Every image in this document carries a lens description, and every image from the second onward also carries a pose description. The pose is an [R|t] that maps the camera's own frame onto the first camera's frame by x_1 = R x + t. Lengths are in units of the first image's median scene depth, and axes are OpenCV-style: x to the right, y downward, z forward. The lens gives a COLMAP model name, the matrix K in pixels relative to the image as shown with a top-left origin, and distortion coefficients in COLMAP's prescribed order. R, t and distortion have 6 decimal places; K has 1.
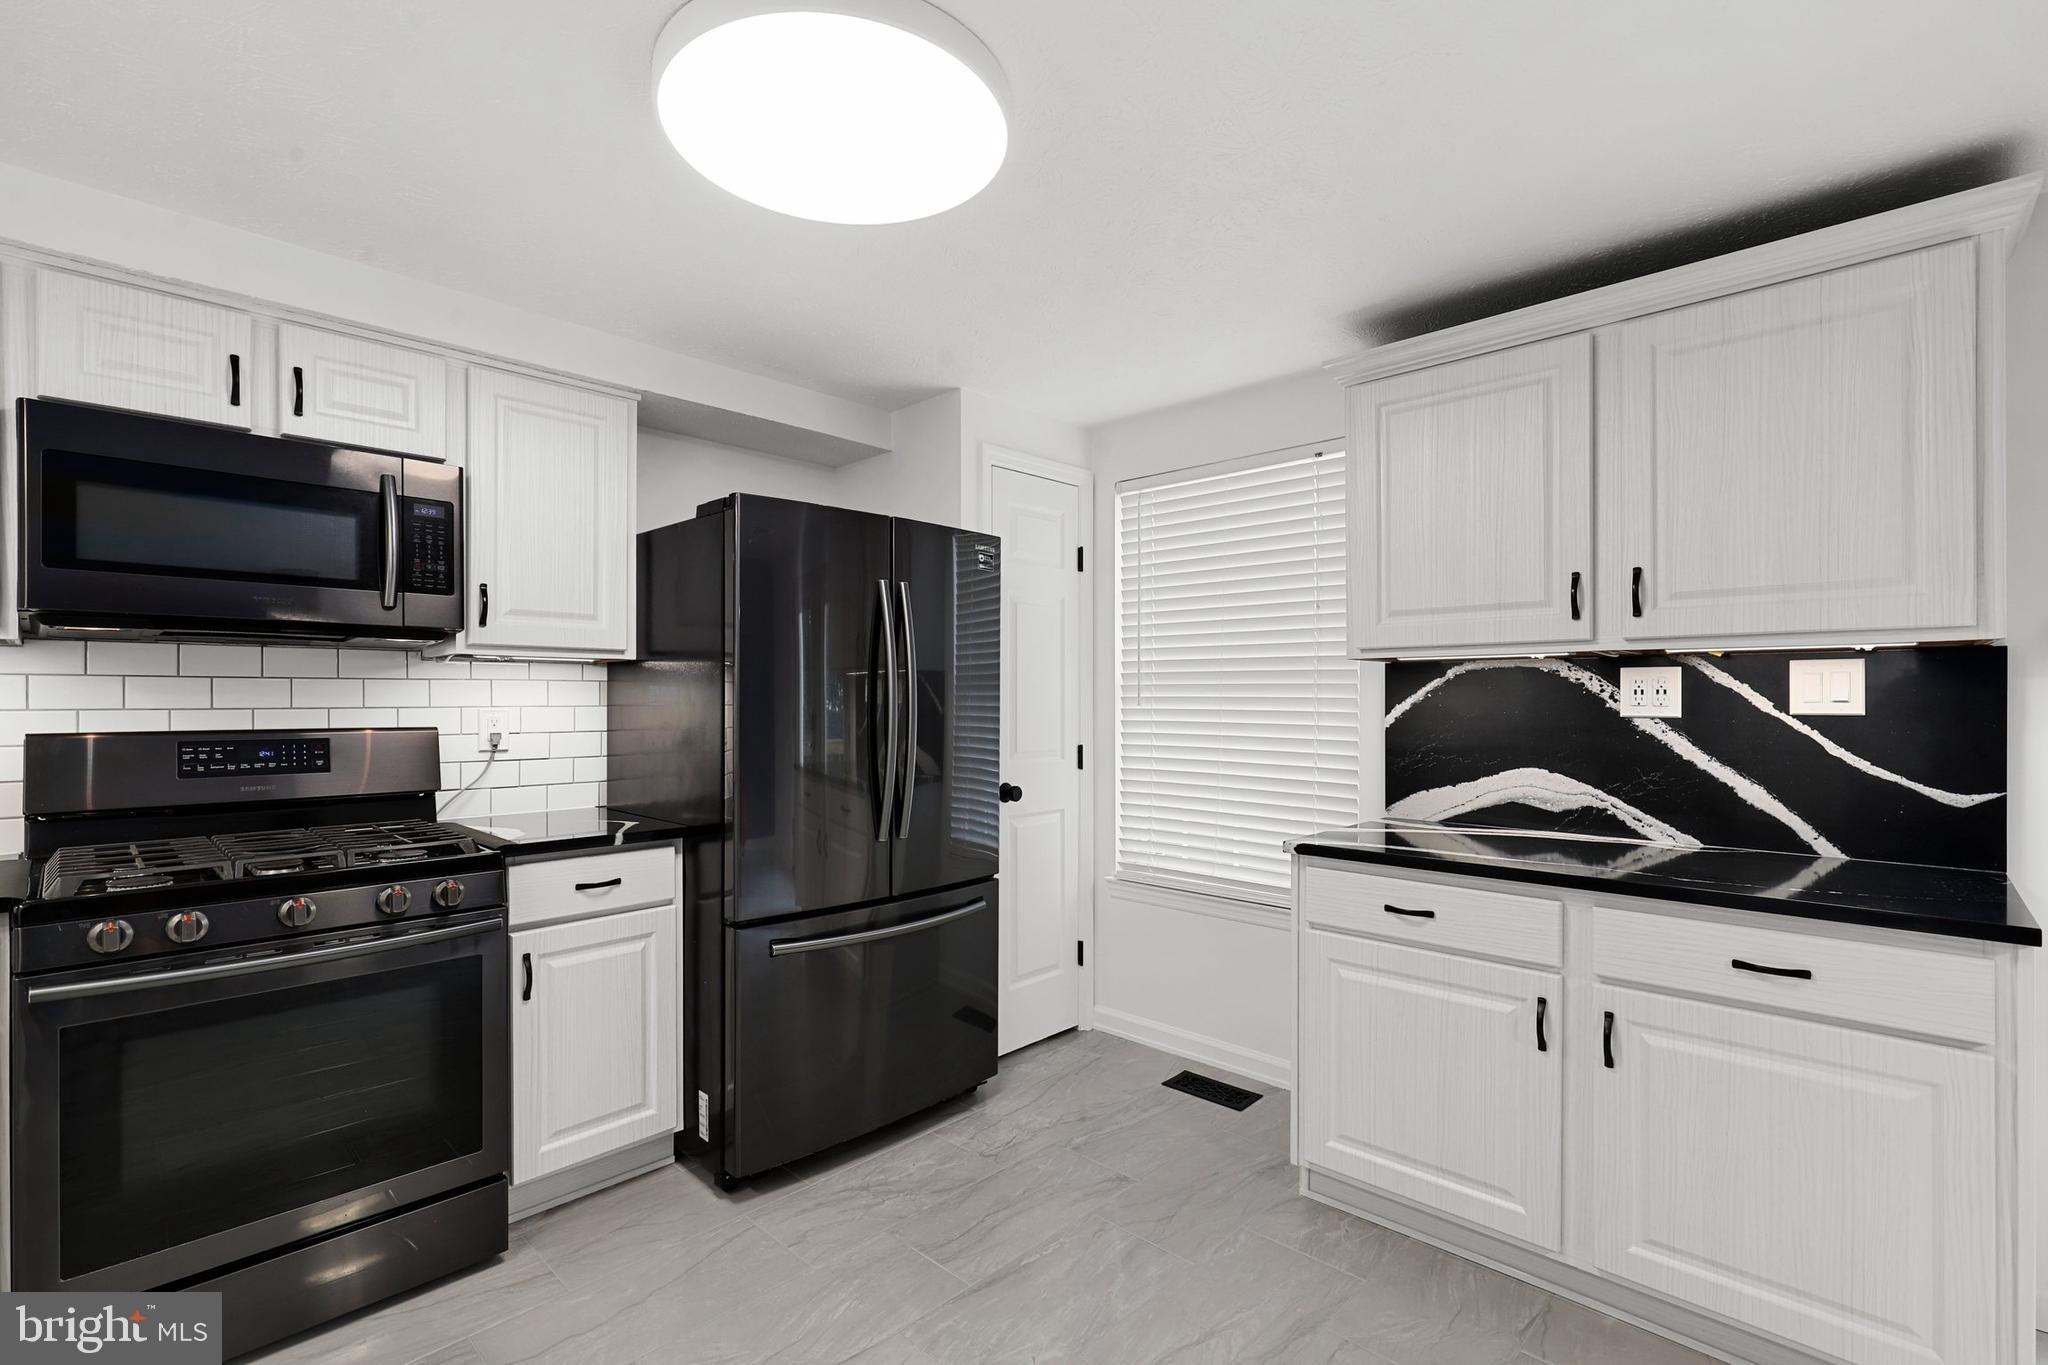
lens RADIAL K [[933.0, 0, 1006.3], [0, 933.0, 694.9], [0, 0, 1]] dist [0.001210, -0.000102]
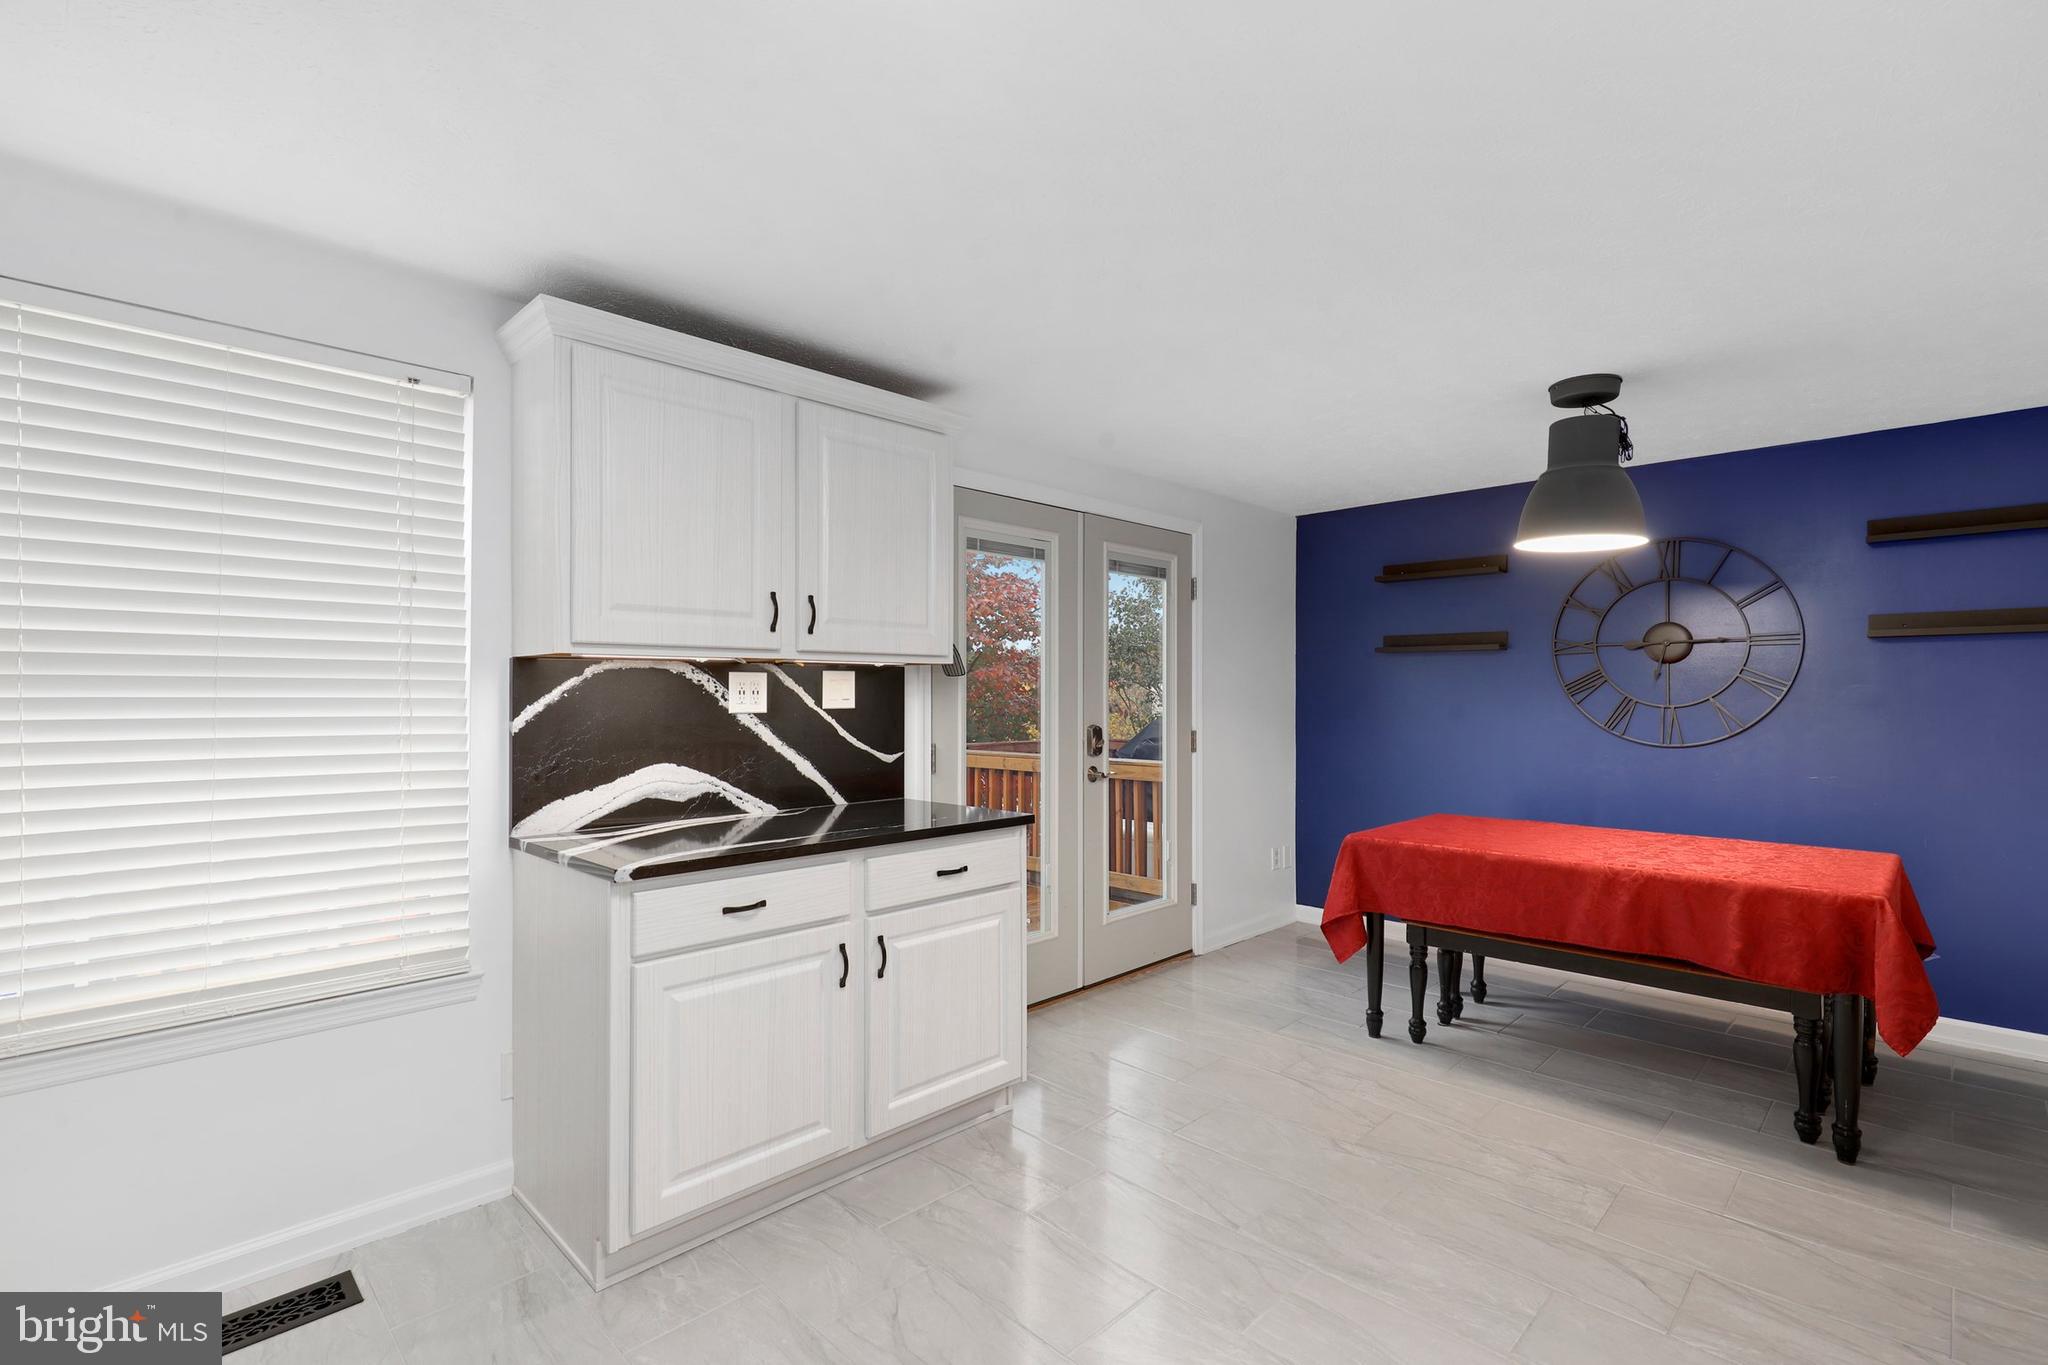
lens RADIAL K [[941.7, 0, 1024.0], [0, 941.7, 682.5], [0, 0, 1]] dist [-0.000981, -0.000058]
pose [[0.006050, 0.012334, 0.999906, -0.522071], [-0.001550, 0.999923, -0.012325, -0.001440], [-0.999980, -0.001475, 0.006069, 0.599801]]
